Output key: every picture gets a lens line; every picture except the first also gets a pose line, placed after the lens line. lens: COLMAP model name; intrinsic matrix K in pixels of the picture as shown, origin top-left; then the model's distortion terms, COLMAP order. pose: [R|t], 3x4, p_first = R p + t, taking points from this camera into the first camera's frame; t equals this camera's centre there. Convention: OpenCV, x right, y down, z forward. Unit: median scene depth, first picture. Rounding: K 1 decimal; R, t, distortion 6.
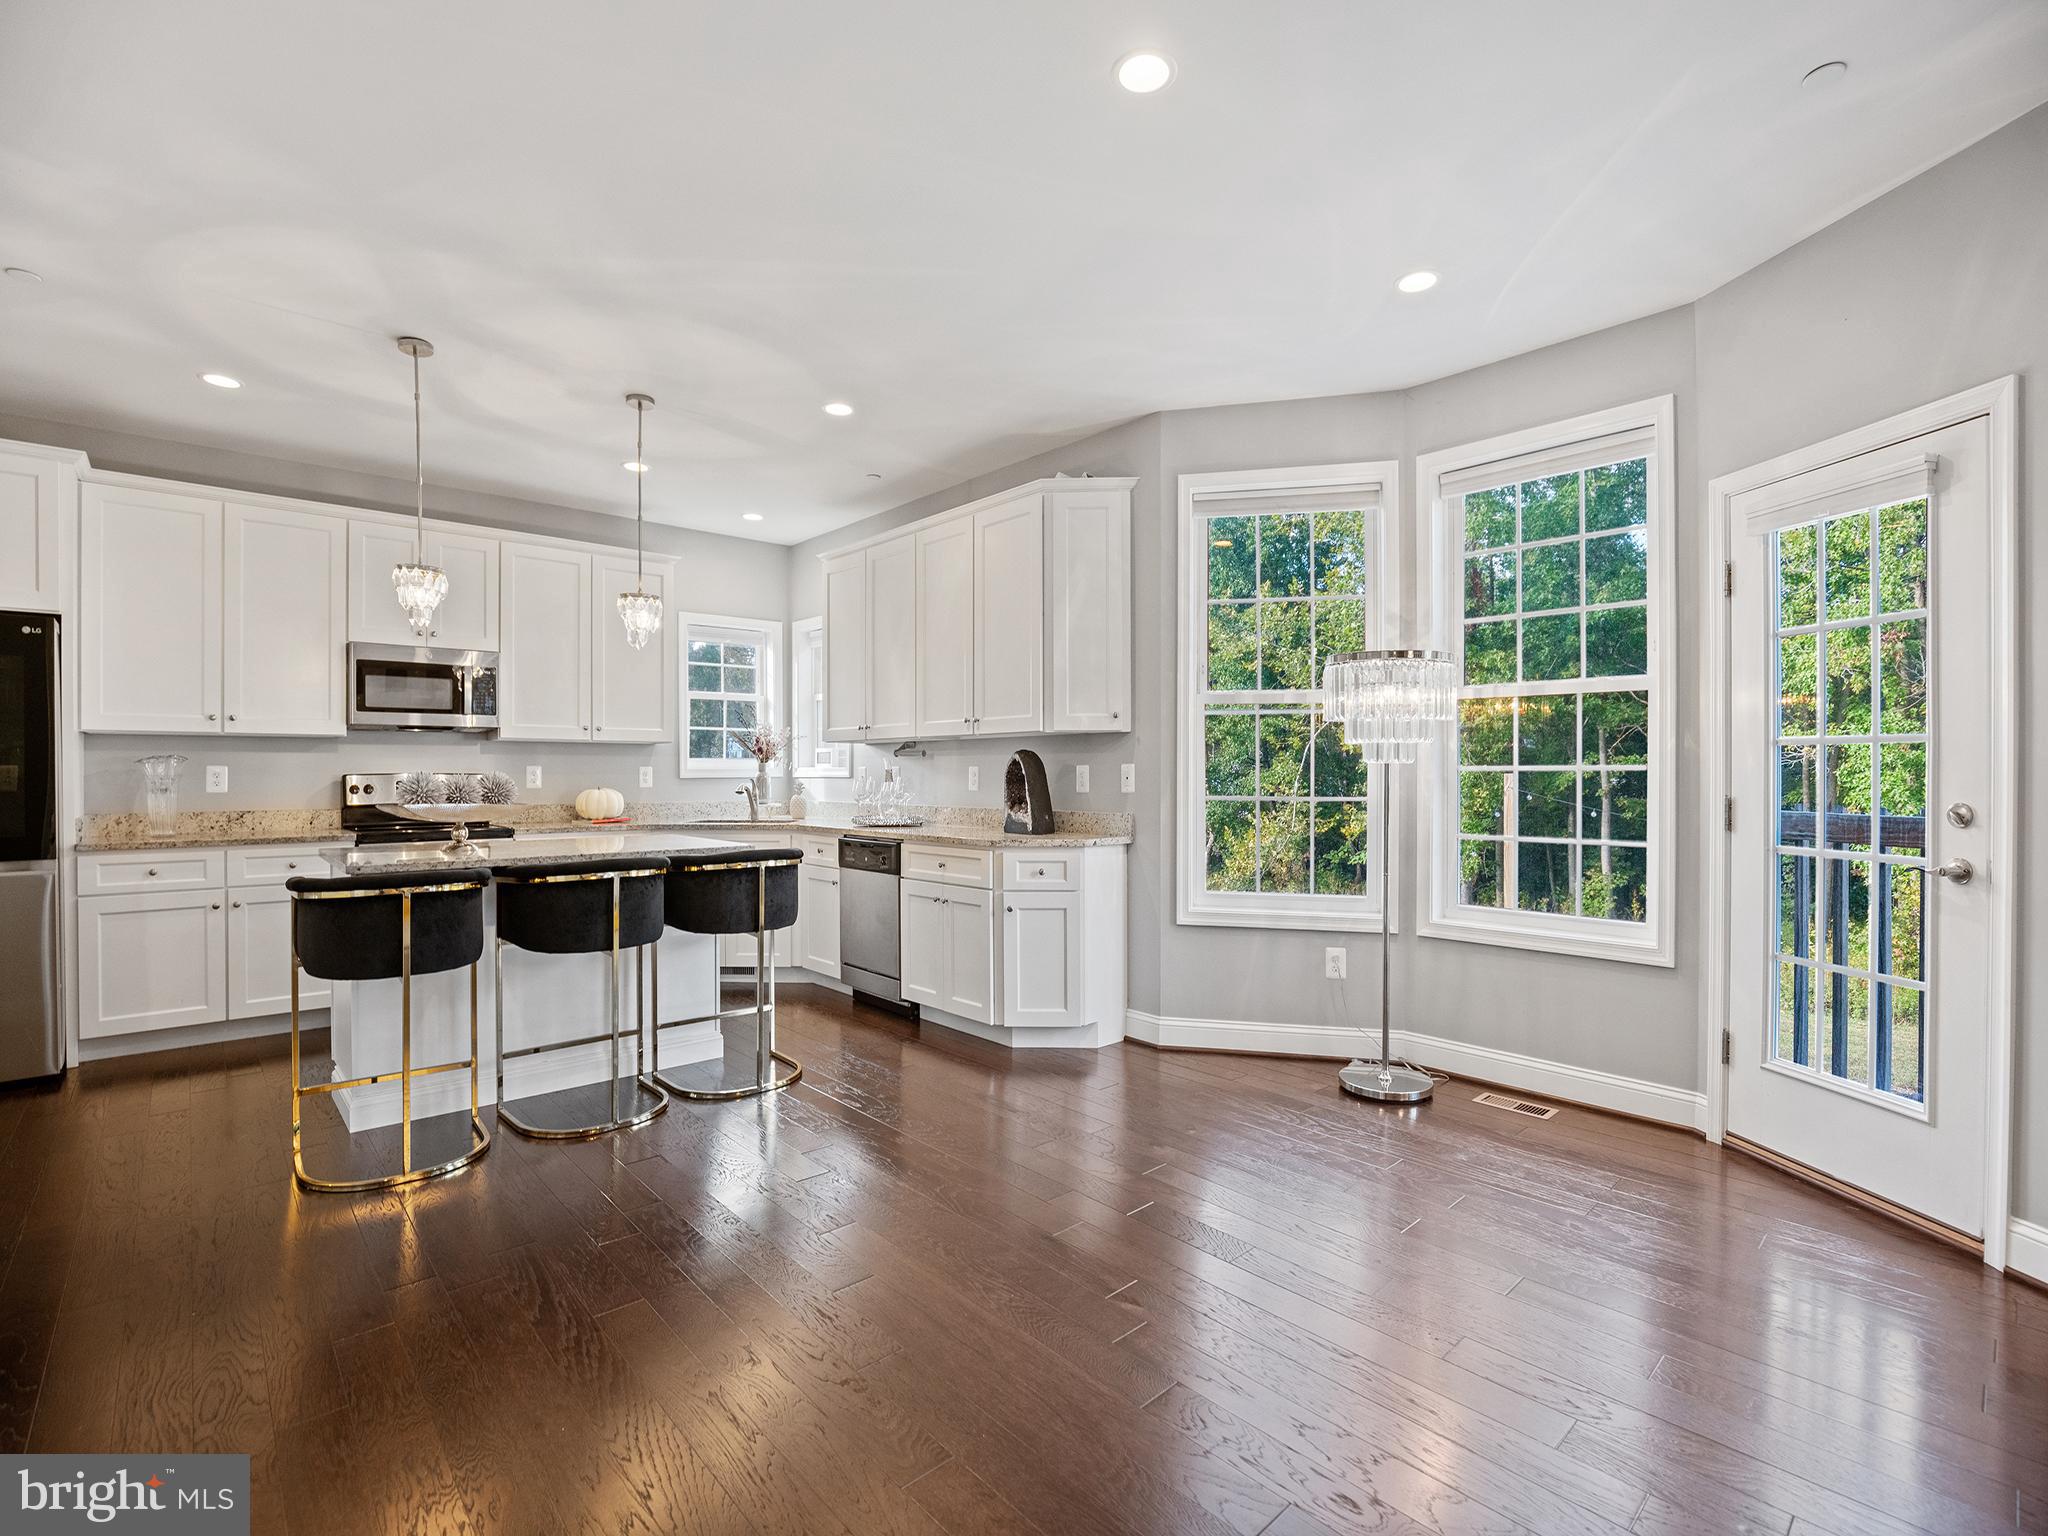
lens RADIAL K [[947.4, 0, 1033.4], [0, 947.4, 776.5], [0, 0, 1]] dist [-0.030279, 0.001772]
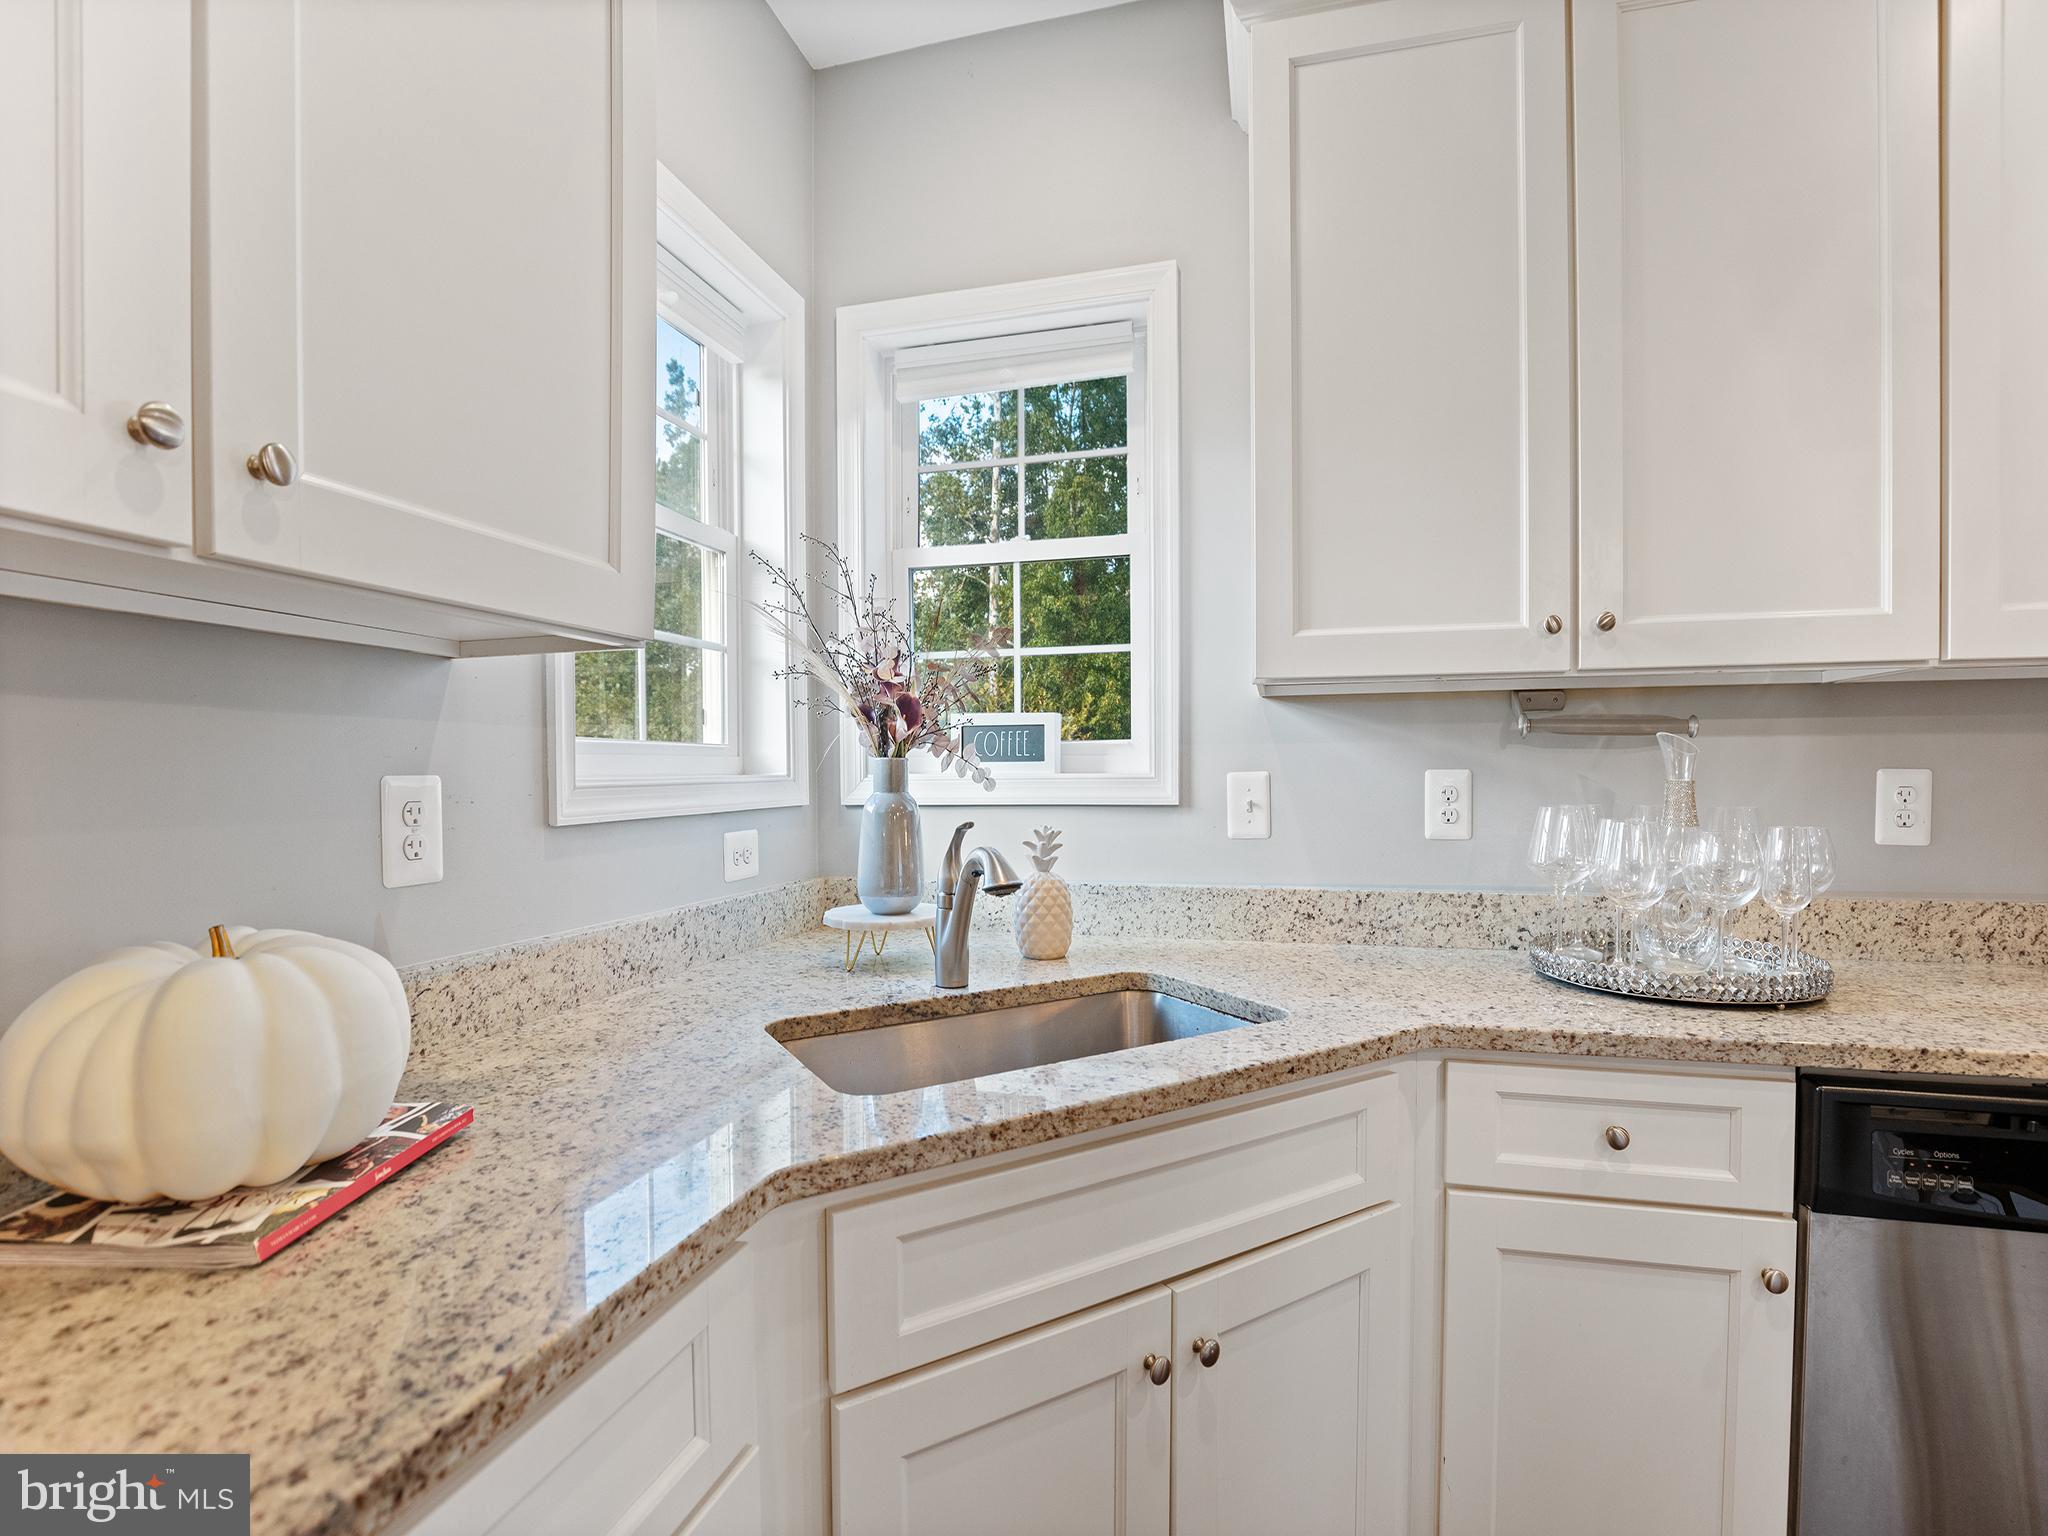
lens RADIAL K [[941.6, 0, 1033.4], [0, 941.6, 797.4], [0, 0, 1]] dist [-0.031353, 0.000031]
pose [[0.841971, -0.018918, 0.539191, -0.521388], [0.008375, 0.999723, 0.021998, -0.011415], [-0.539458, -0.014007, 0.841896, 0.996710]]
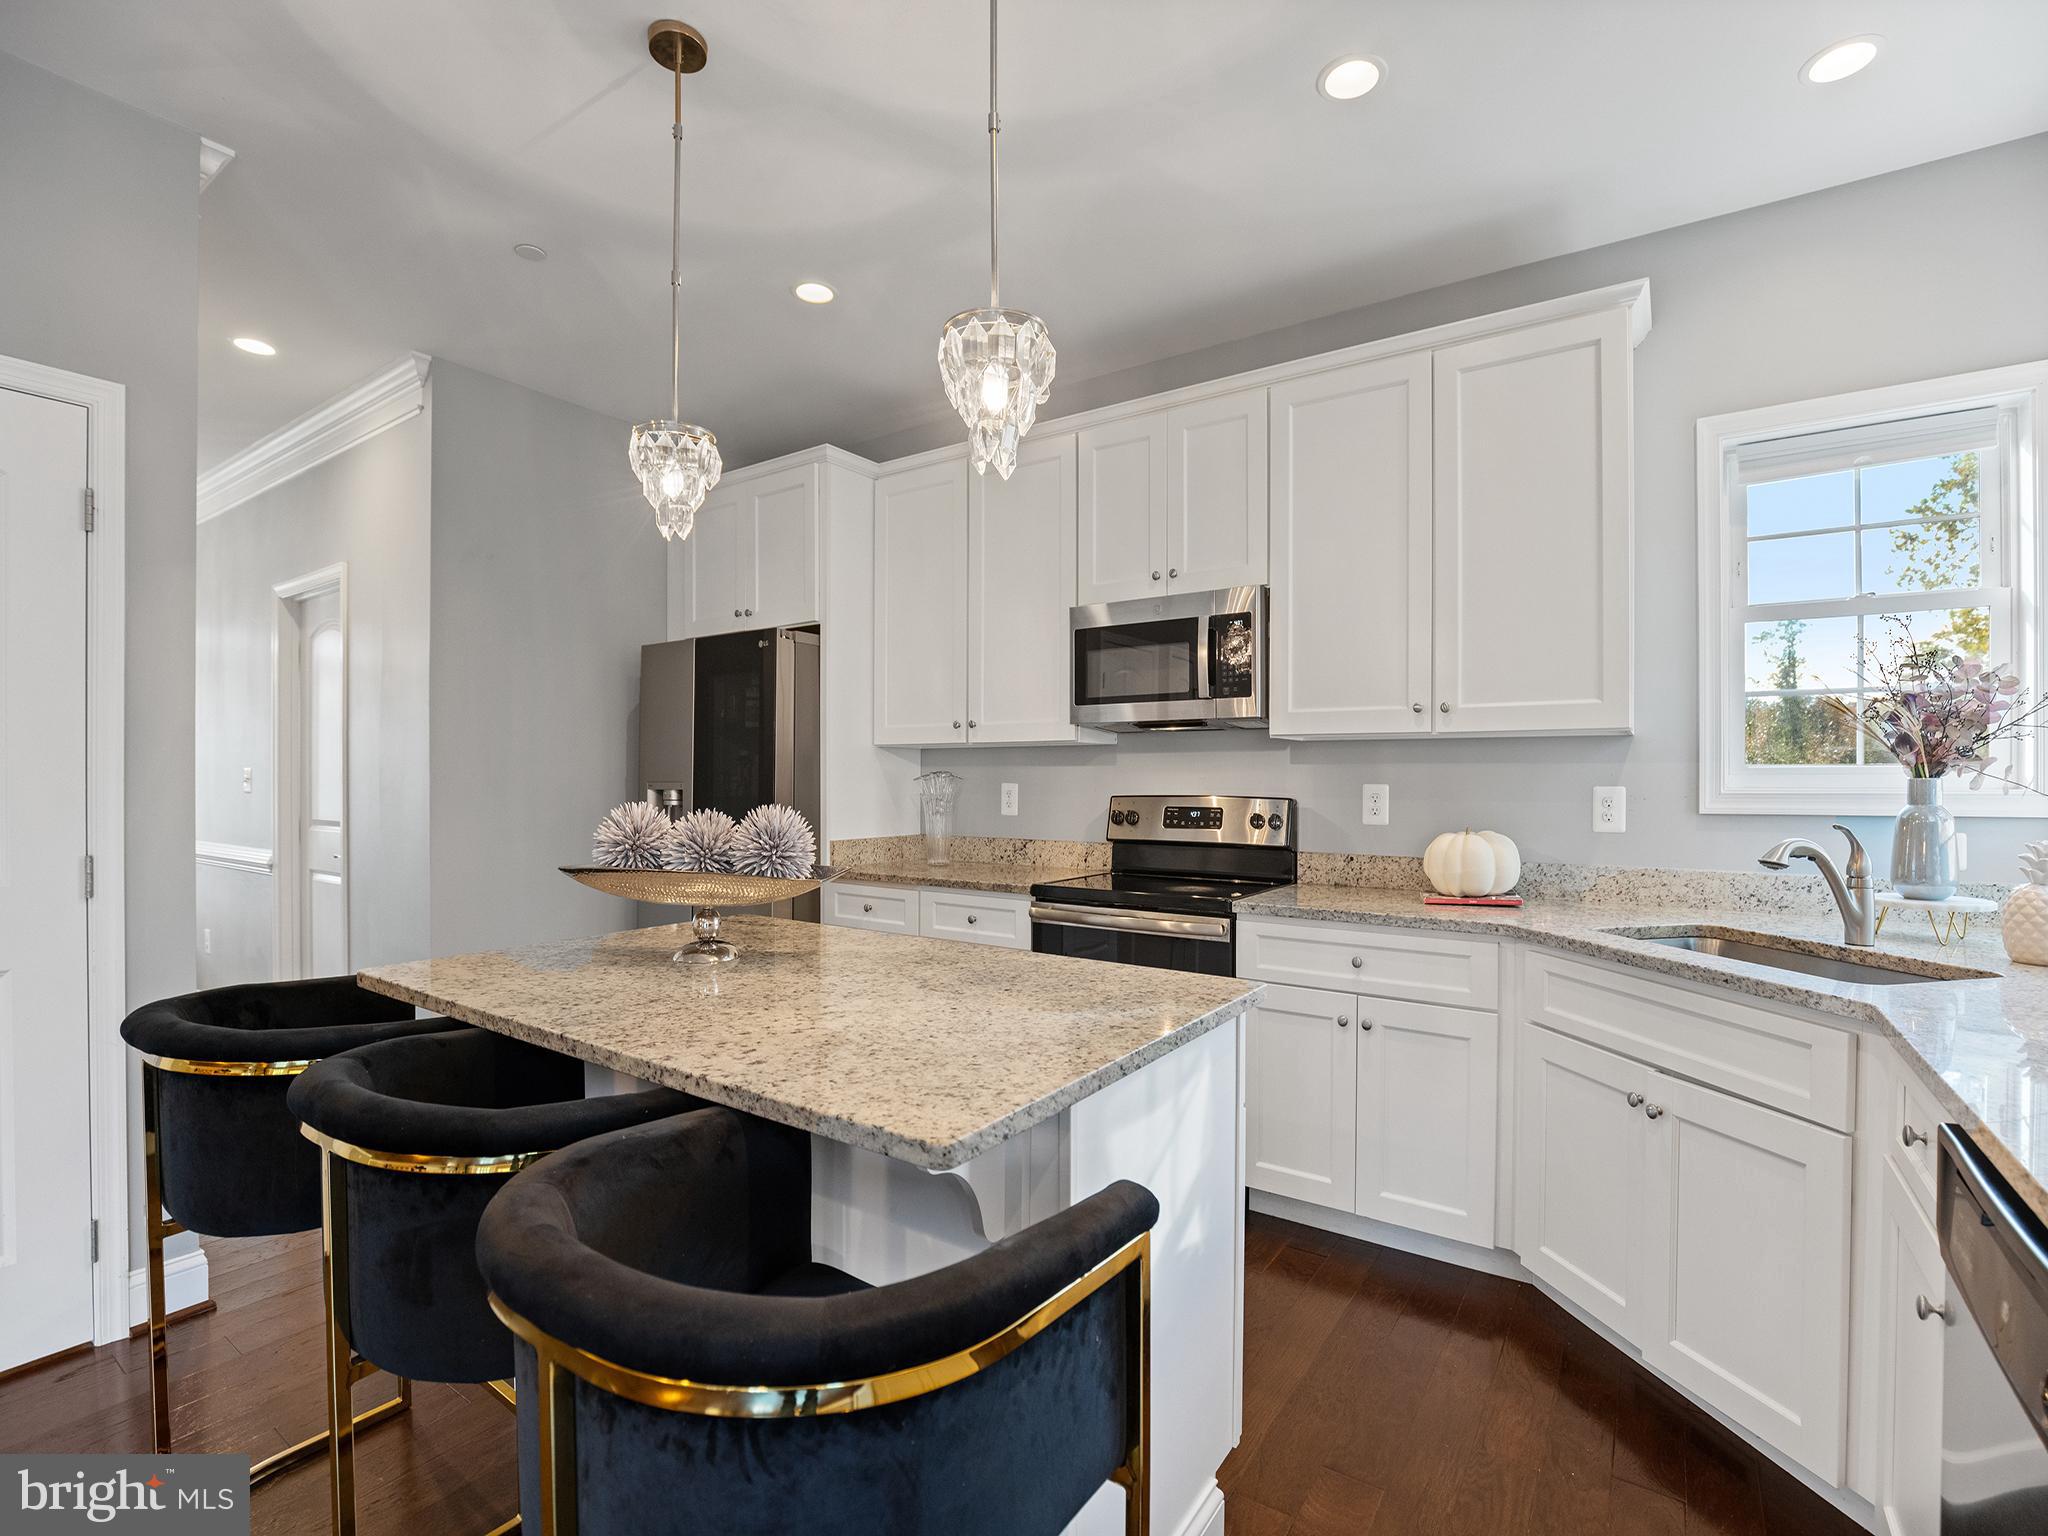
lens RADIAL K [[947.4, 0, 1033.4], [0, 947.4, 776.5], [0, 0, 1]] dist [-0.030279, 0.001772]
pose [[0.231260, -0.000162, -0.972892, -0.049680], [-0.006423, 0.999978, -0.001694, -0.016003], [0.972871, 0.006641, 0.231254, 0.806332]]
